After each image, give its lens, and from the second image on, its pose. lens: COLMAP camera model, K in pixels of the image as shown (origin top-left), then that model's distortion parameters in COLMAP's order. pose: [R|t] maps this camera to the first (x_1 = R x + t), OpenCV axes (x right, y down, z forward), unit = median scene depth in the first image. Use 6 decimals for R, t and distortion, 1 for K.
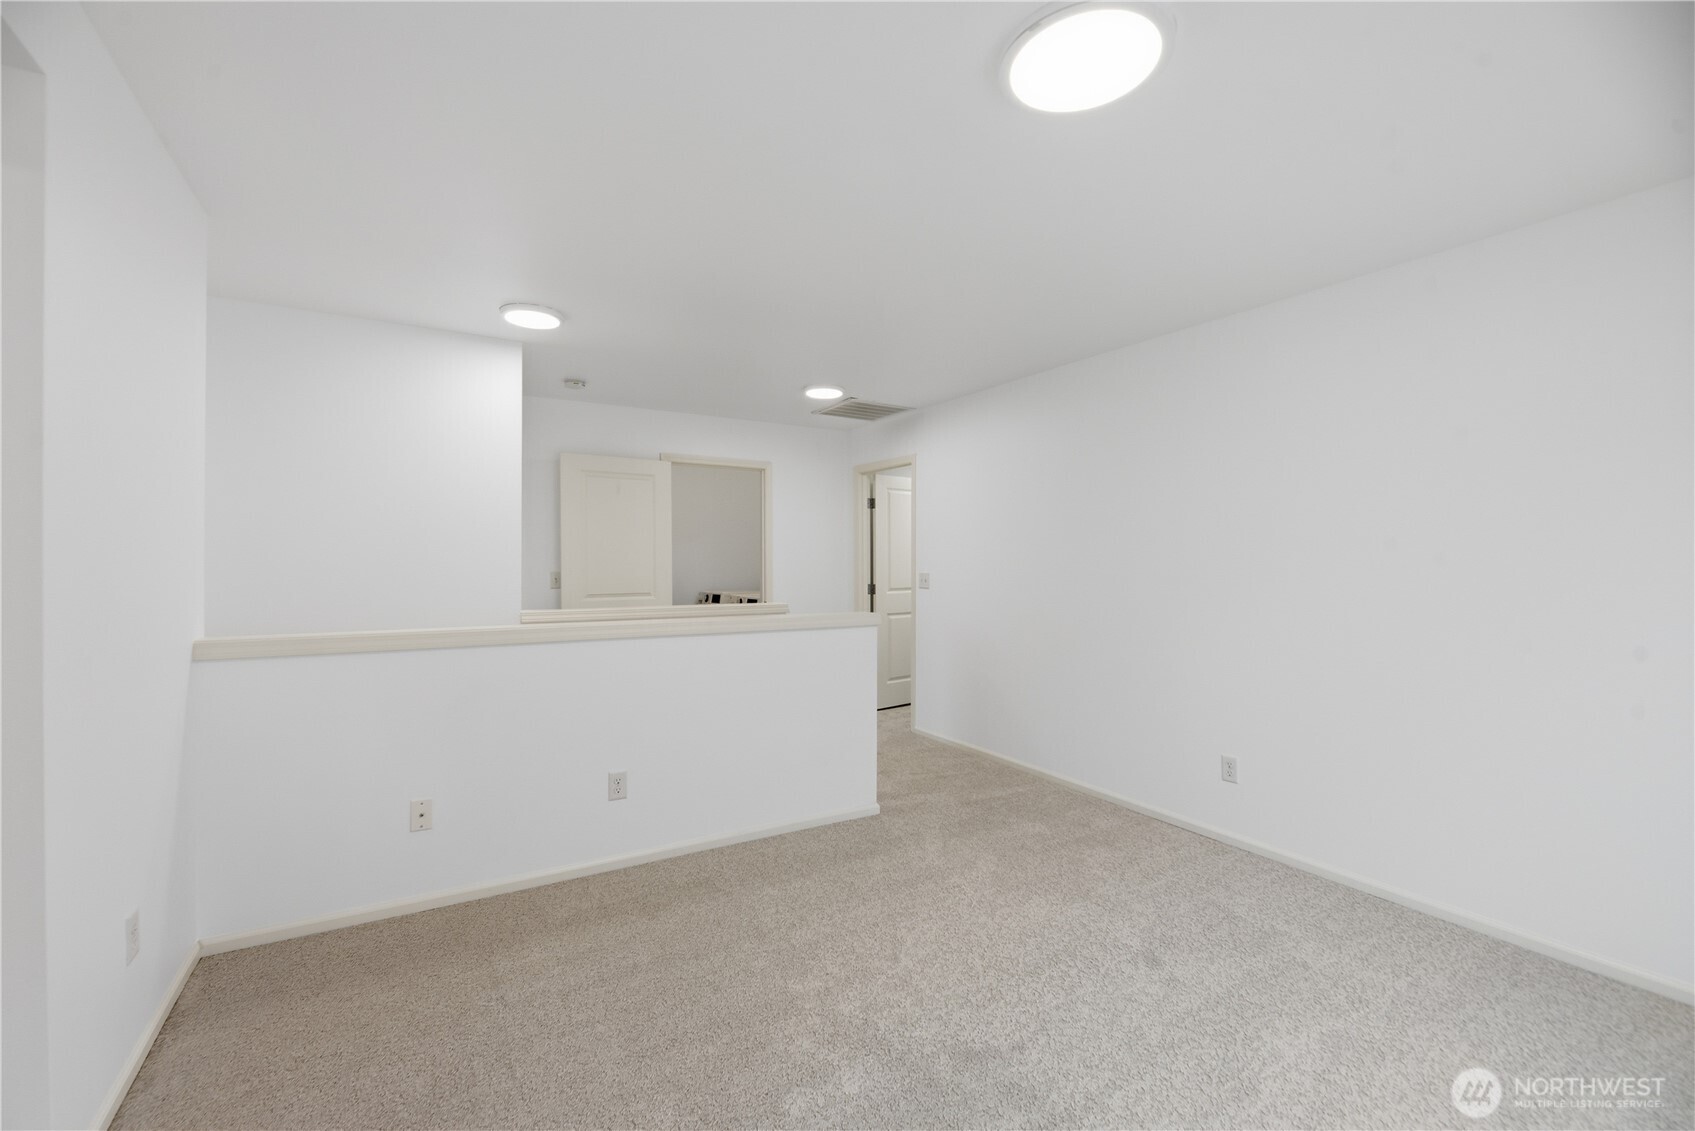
lens RADIAL K [[726.3, 0, 847.5], [0, 726.3, 565.5], [0, 0, 1]] dist [0.000555, -0.009857]
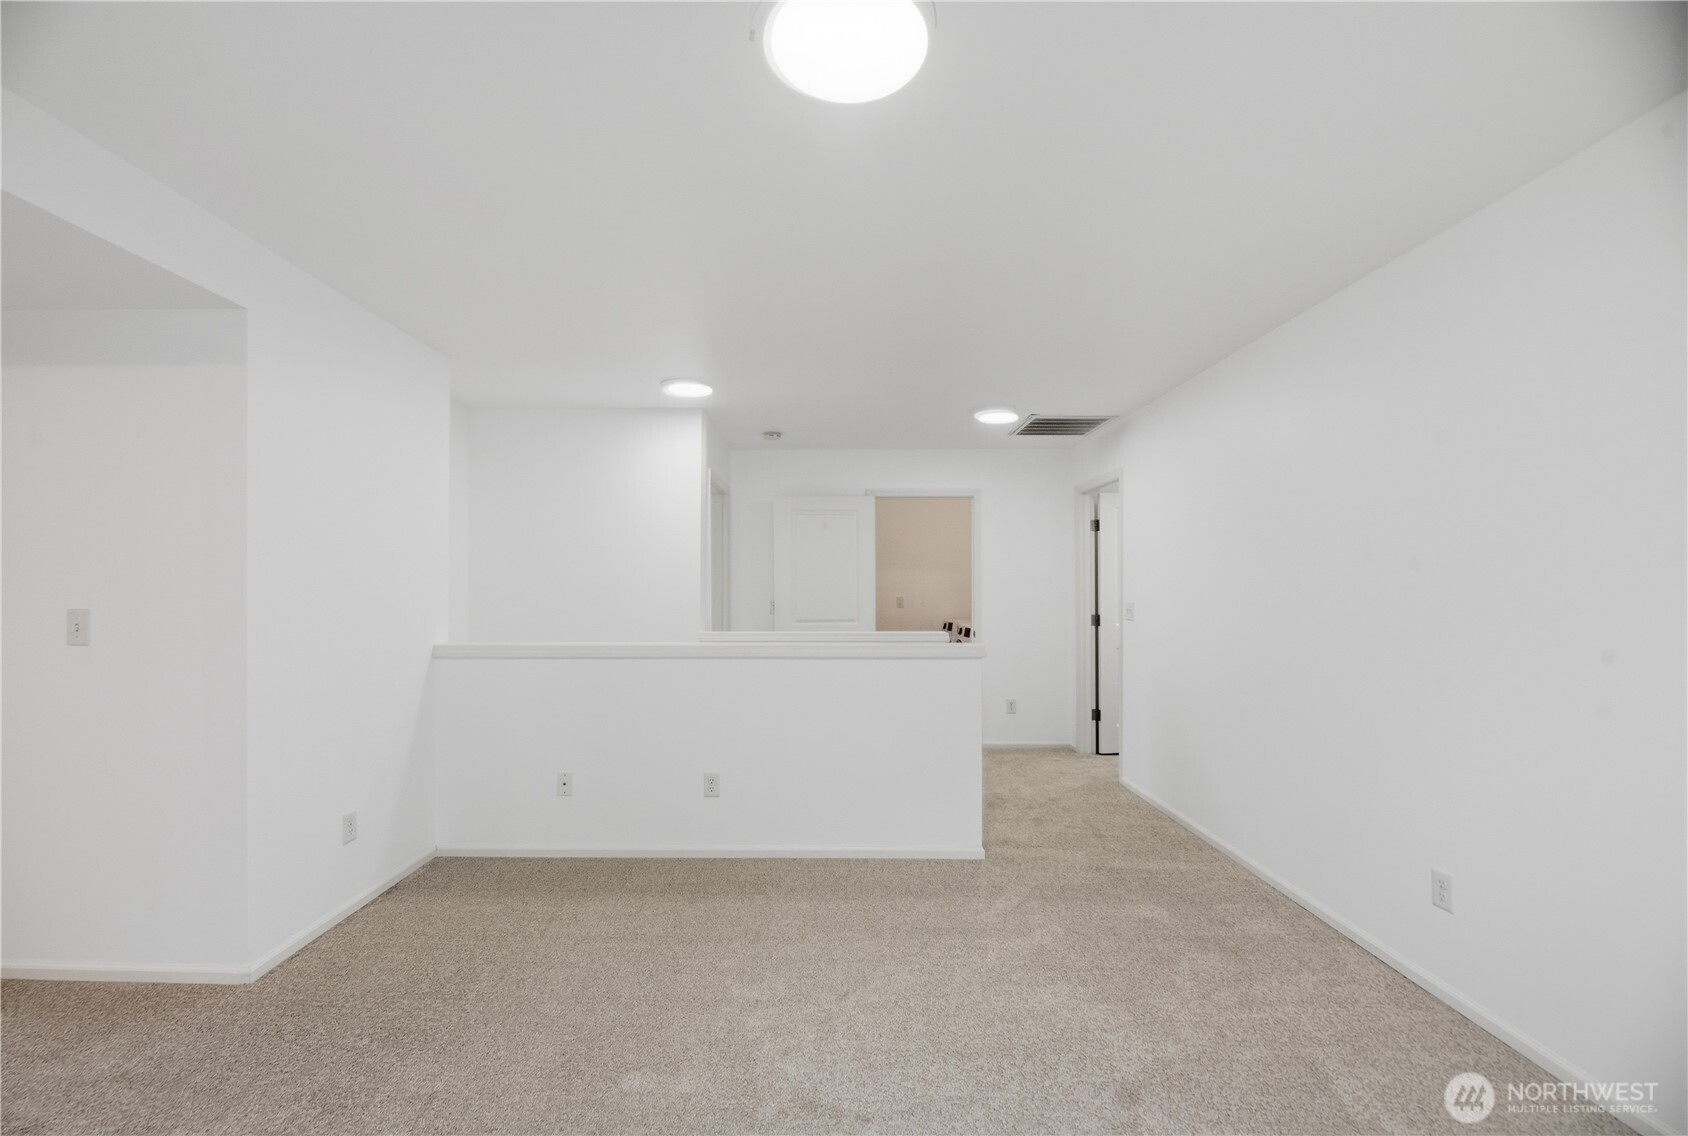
lens RADIAL K [[722.2, 0, 843.7], [0, 722.2, 580.2], [0, 0, 1]] dist [-0.010573, -0.000059]
pose [[0.849555, -0.007074, -0.527453, 0.381619], [-0.001847, 0.999864, -0.016384, -0.002888], [0.527497, 0.014893, 0.849426, 0.108224]]
